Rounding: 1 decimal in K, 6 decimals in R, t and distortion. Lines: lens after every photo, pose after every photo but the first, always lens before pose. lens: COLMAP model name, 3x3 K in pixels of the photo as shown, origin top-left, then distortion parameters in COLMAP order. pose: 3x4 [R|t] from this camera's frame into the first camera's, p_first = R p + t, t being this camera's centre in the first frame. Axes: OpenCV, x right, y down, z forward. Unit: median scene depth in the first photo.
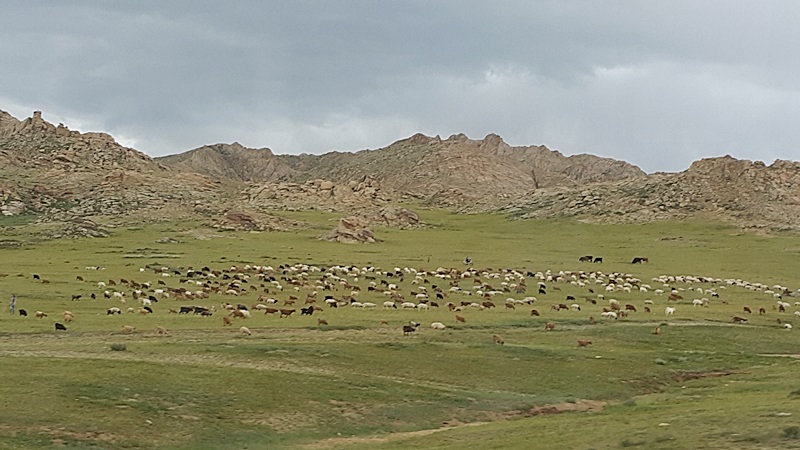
lens RADIAL K [[726.9, 0, 448.3], [0, 726.9, 224.9], [0, 0, 1]] dist [0.026258, -0.002710]
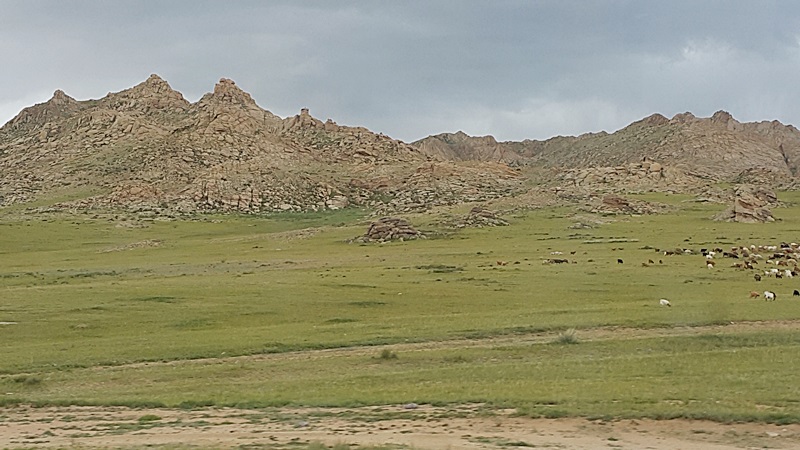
lens RADIAL K [[726.9, 0, 448.3], [0, 726.9, 224.9], [0, 0, 1]] dist [0.026258, -0.002710]
pose [[0.997507, -0.035047, -0.061252, -0.306216], [0.036178, 0.999193, 0.017450, -0.002692], [0.060591, -0.019623, 0.997970, -0.008062]]
